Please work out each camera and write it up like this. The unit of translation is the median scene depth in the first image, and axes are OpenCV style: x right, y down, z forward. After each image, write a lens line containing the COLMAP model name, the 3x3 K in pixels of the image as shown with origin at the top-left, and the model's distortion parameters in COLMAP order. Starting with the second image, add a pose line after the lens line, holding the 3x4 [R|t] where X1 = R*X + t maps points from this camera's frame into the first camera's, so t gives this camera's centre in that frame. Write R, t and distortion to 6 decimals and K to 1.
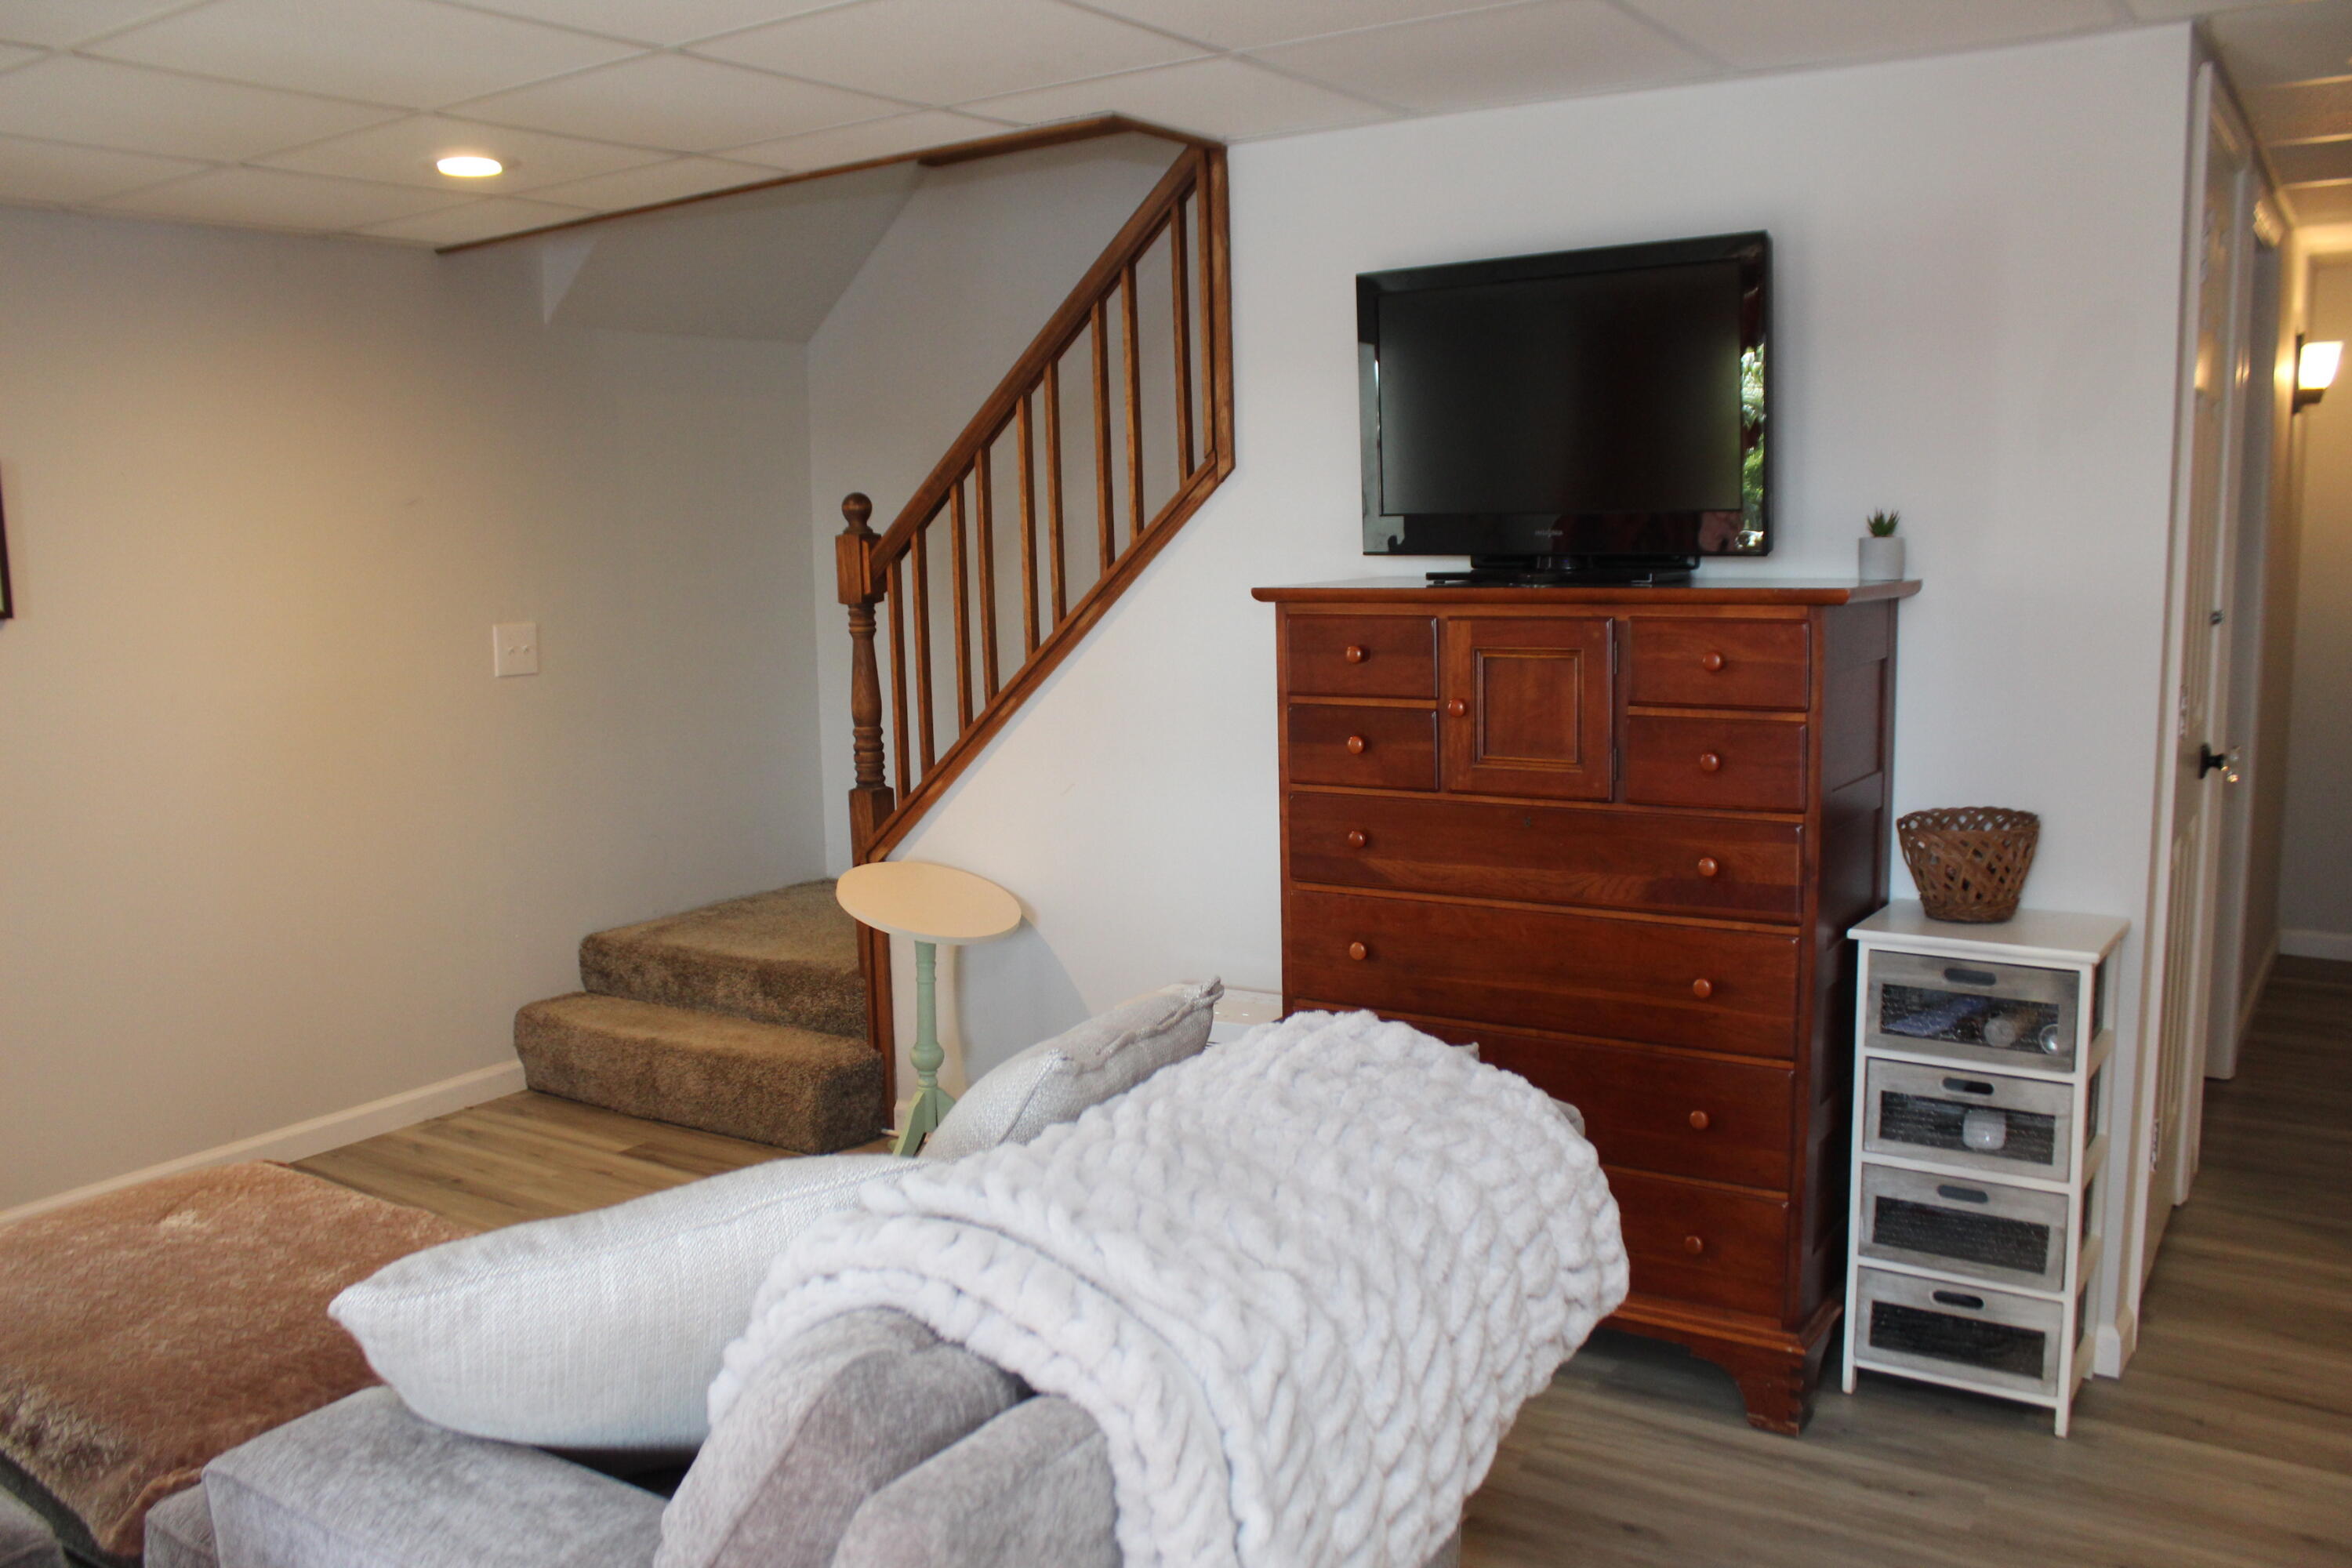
lens RADIAL K [[1995.2, 0, 1112.3], [0, 1995.2, 818.7], [0, 0, 1]] dist [-0.158222, 0.191948]
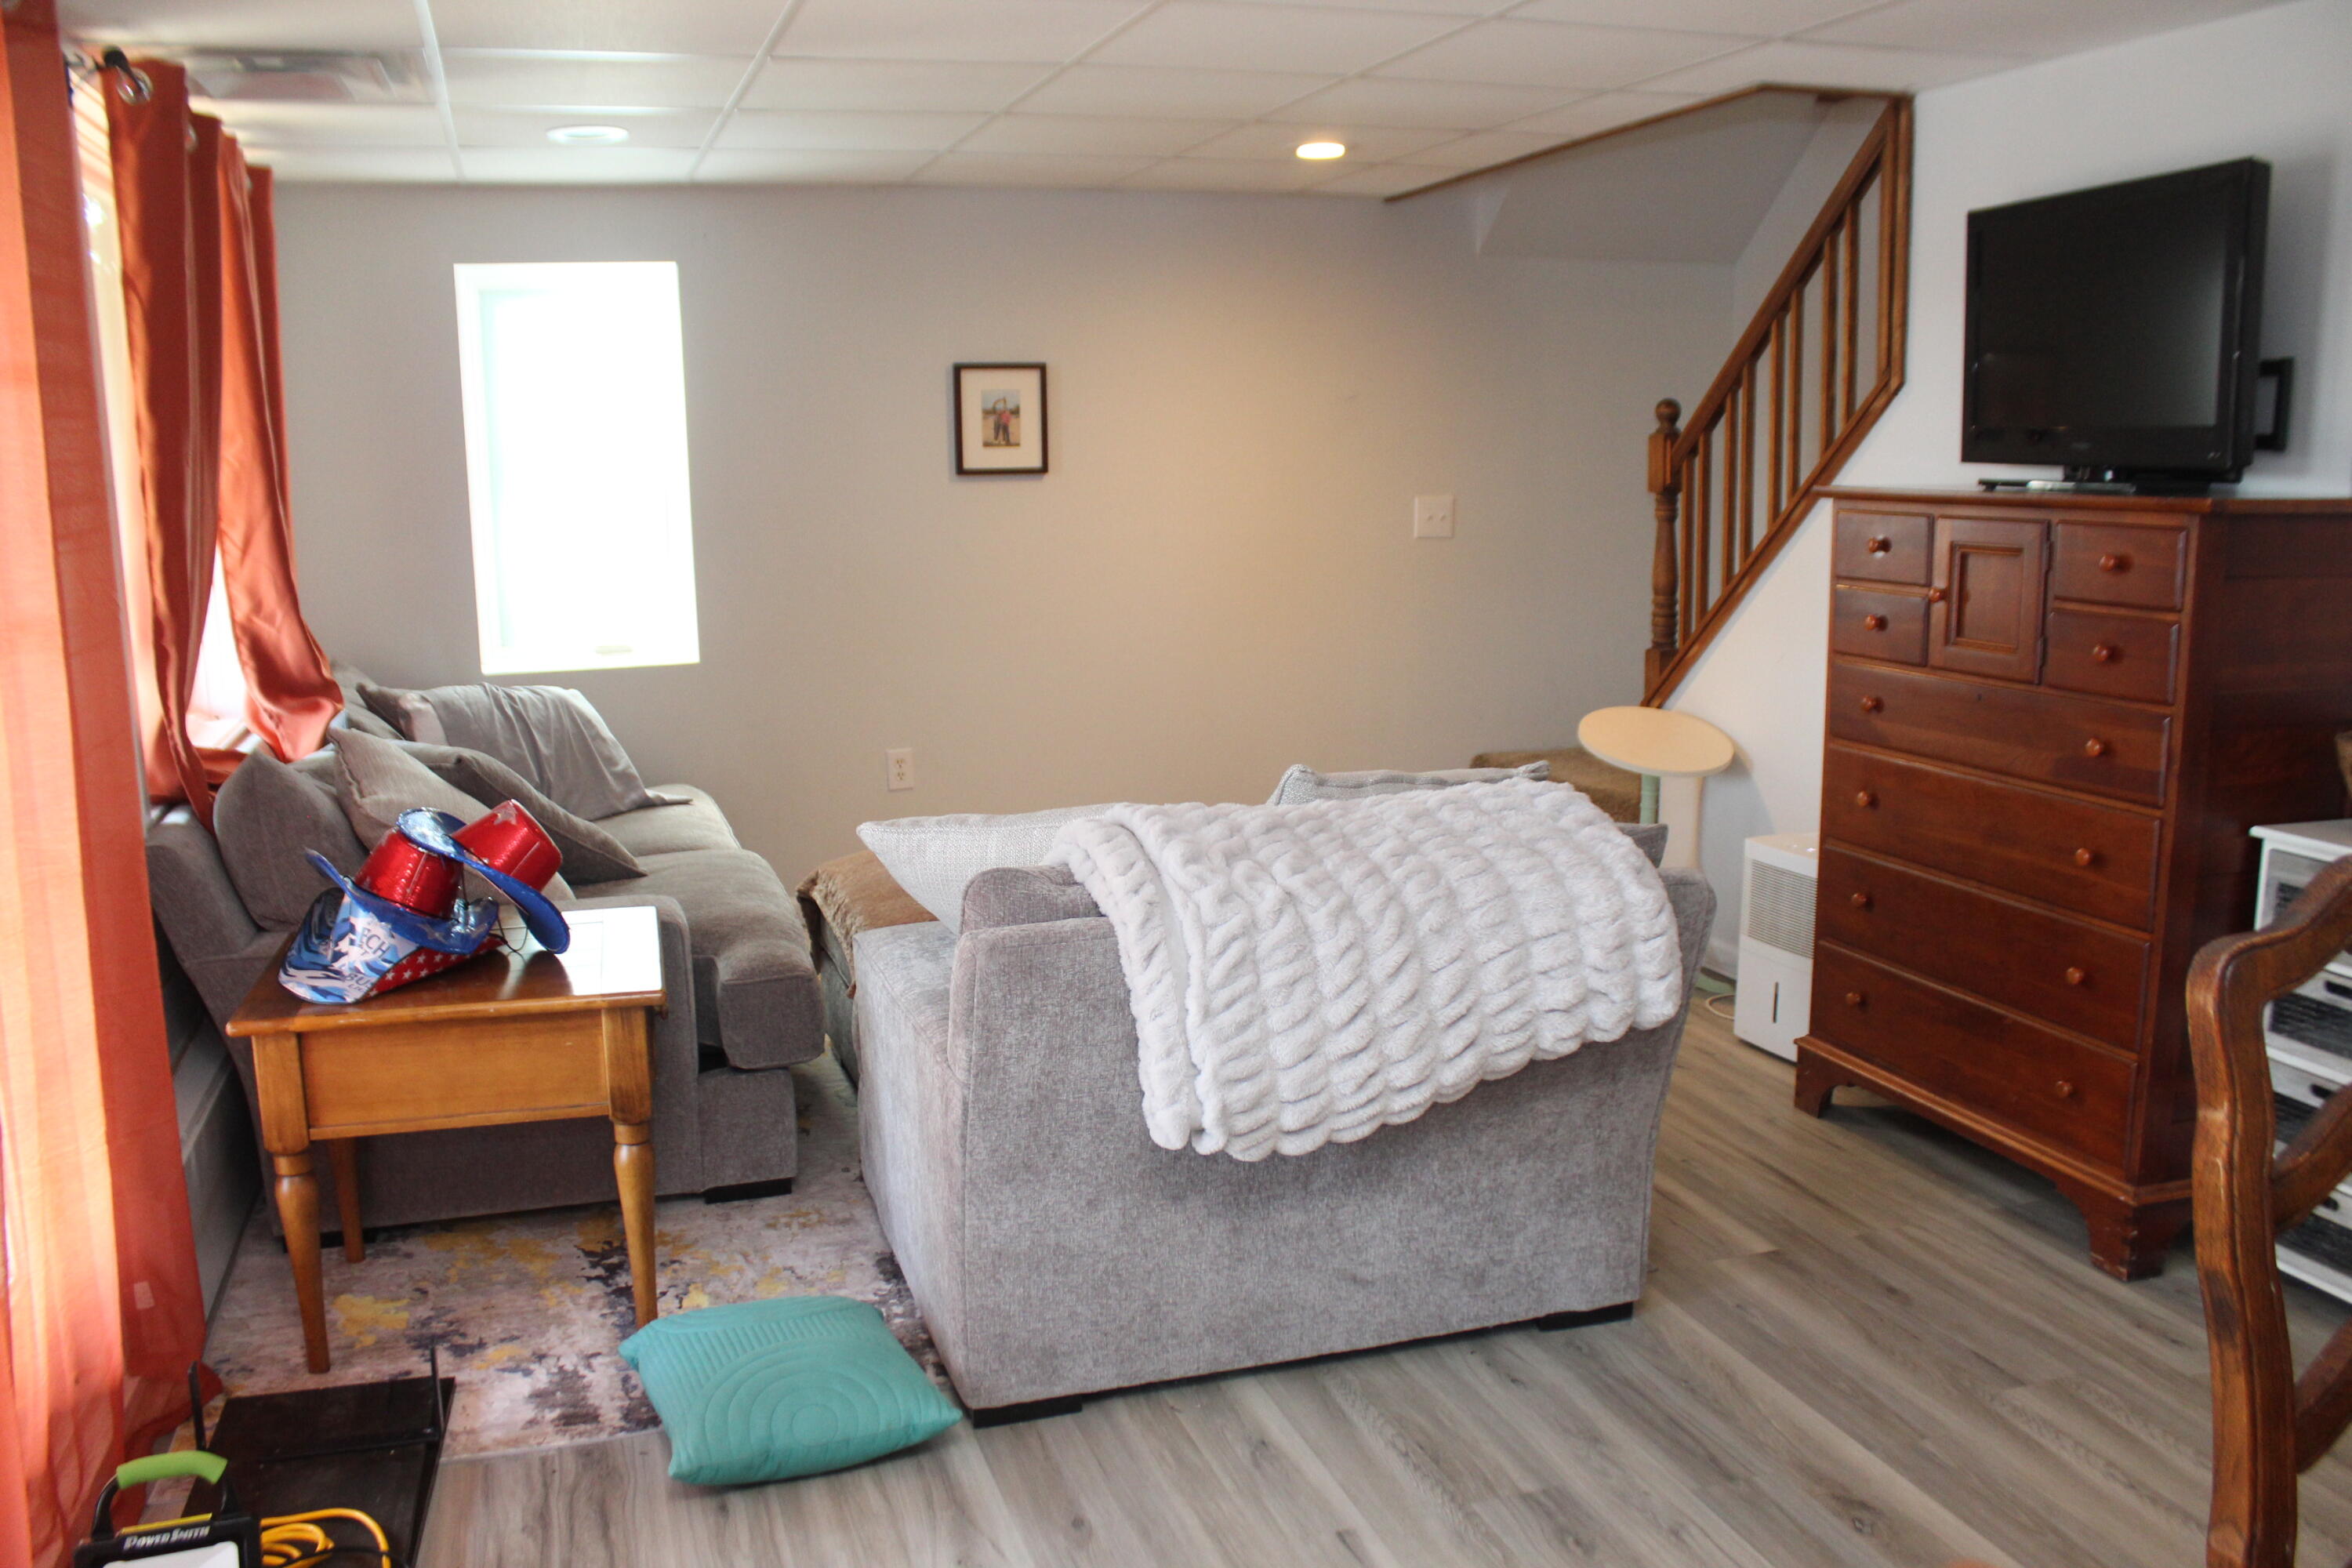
lens RADIAL K [[1995.2, 0, 1112.3], [0, 1995.2, 818.7], [0, 0, 1]] dist [-0.158222, 0.191948]
pose [[0.783623, 0.135936, -0.606182, 0.479237], [-0.104499, 0.990706, 0.087077, 0.023618], [0.612384, -0.004890, 0.790545, -0.183644]]
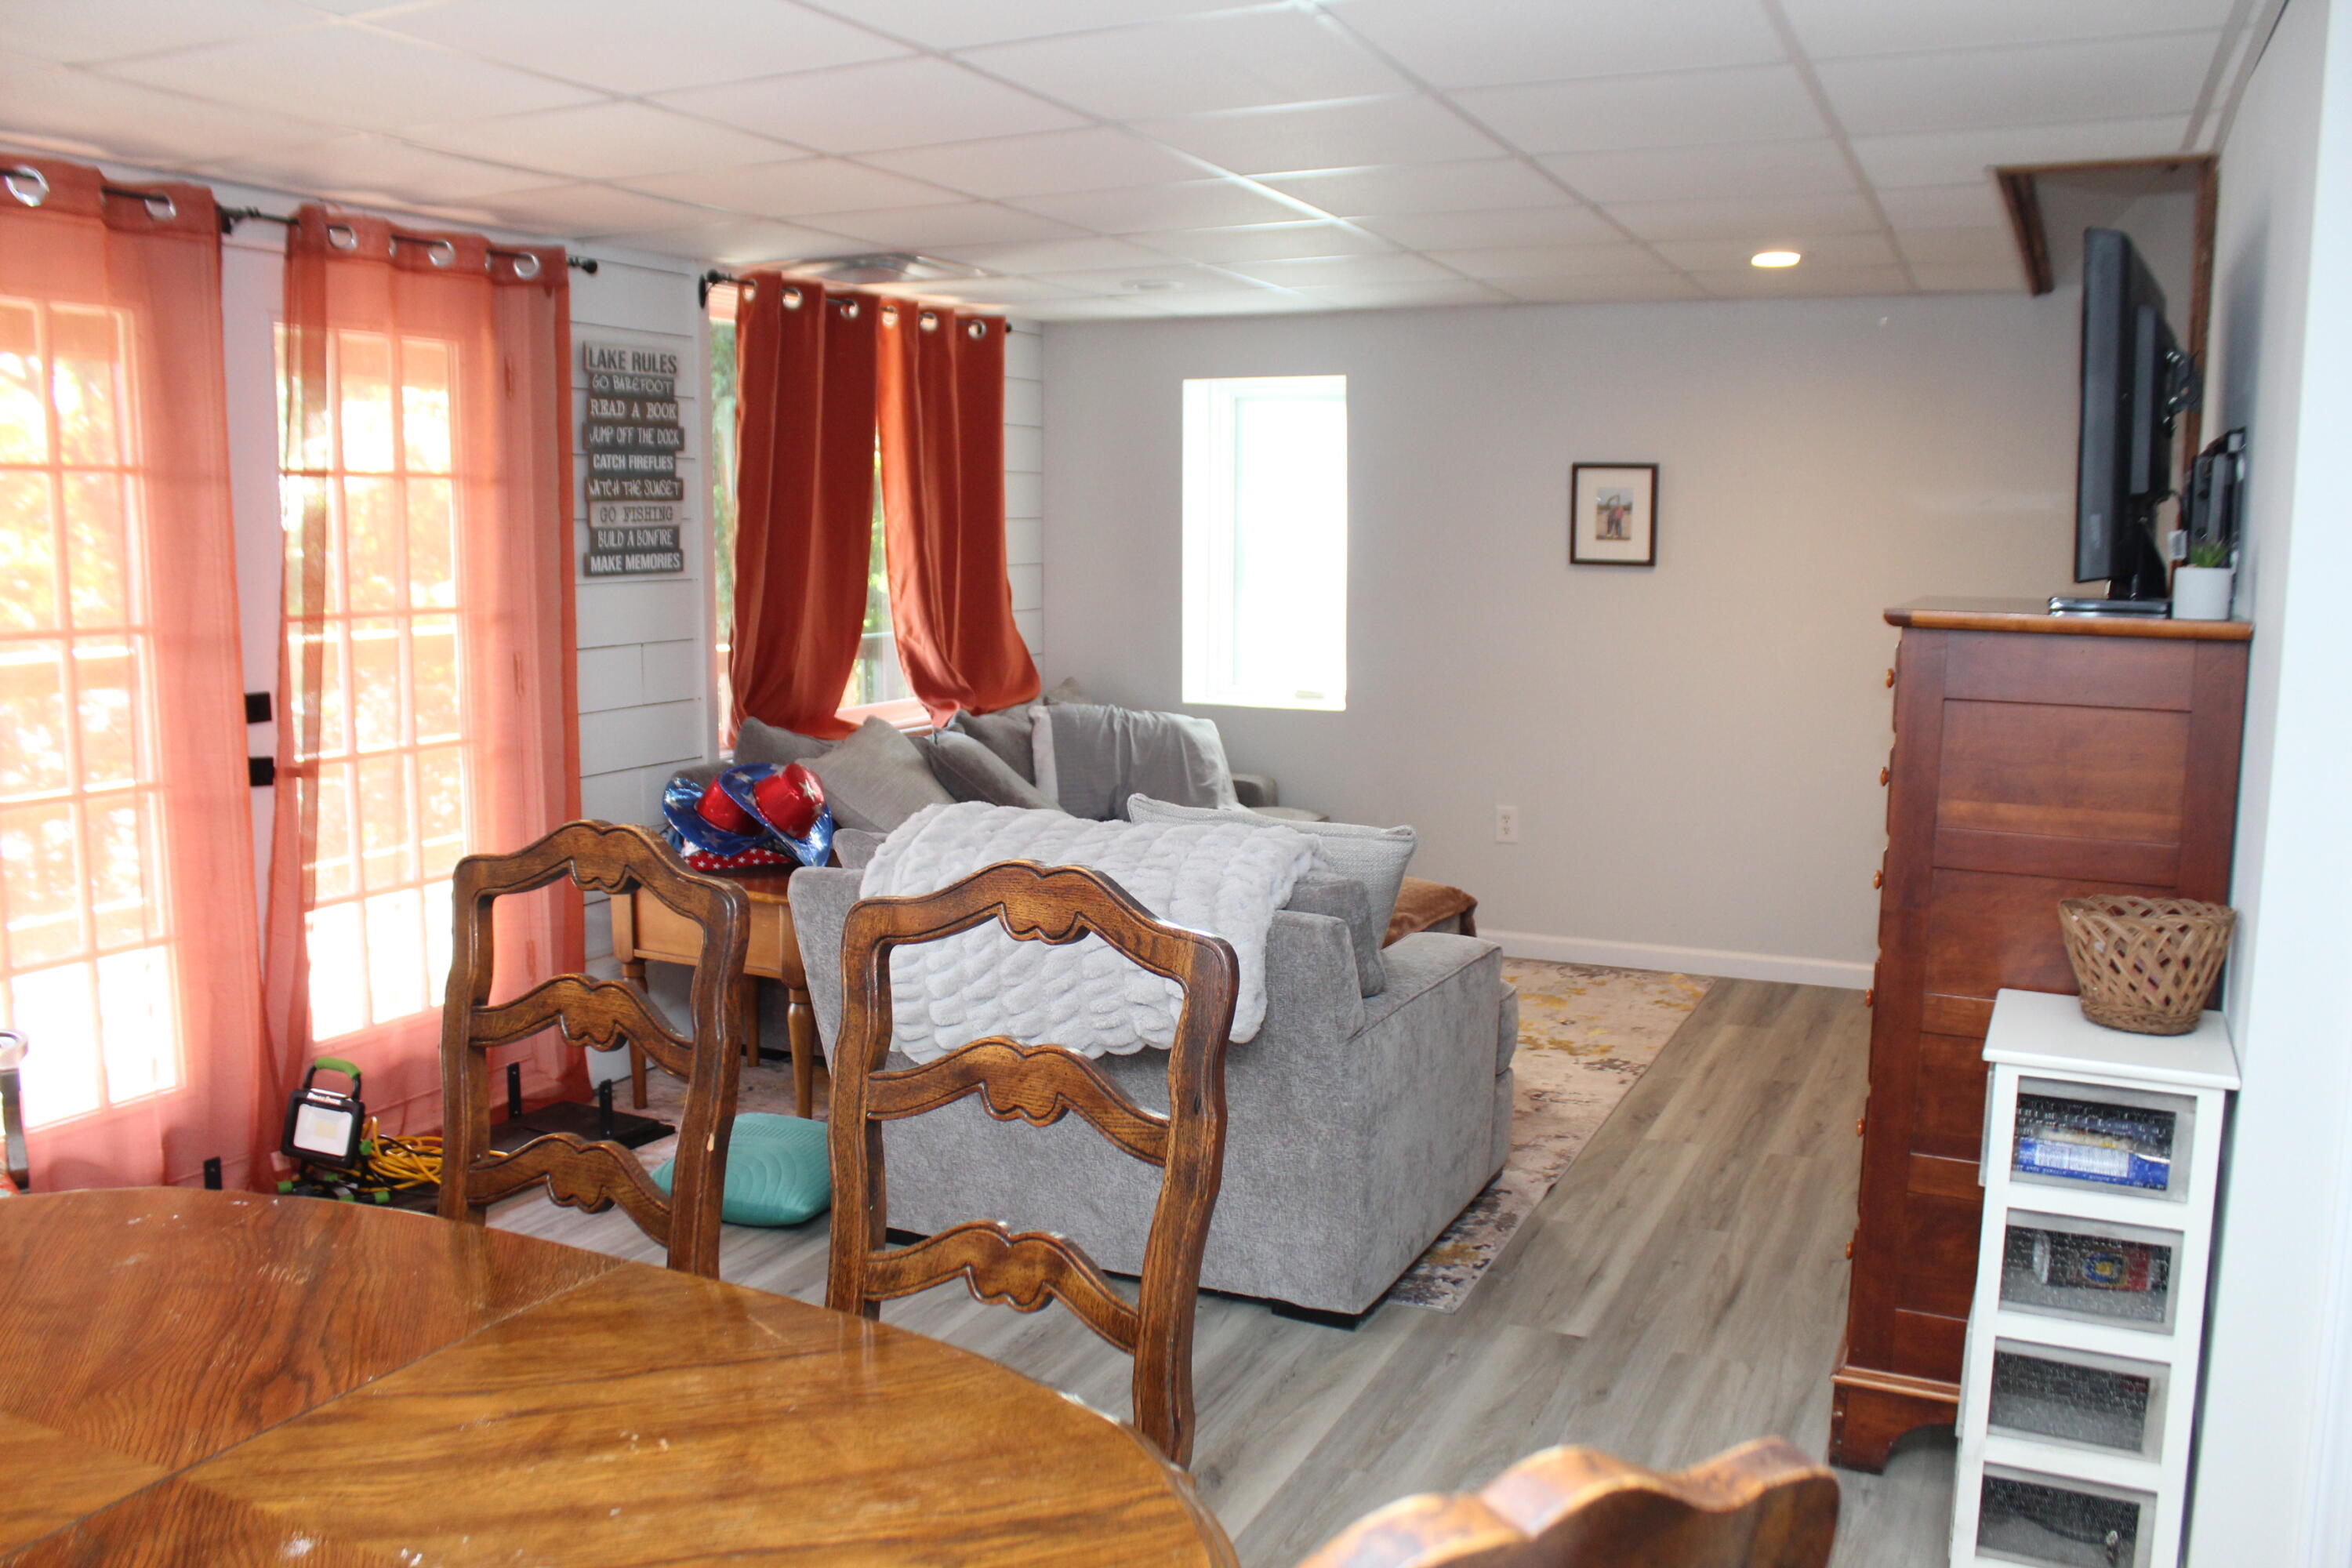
lens RADIAL K [[1995.2, 0, 1112.3], [0, 1995.2, 818.7], [0, 0, 1]] dist [-0.158222, 0.191948]
pose [[0.146887, 0.179110, -0.972802, 1.101286], [-0.163462, 0.974343, 0.154712, -0.091031], [0.975553, 0.136291, 0.172396, 0.378066]]
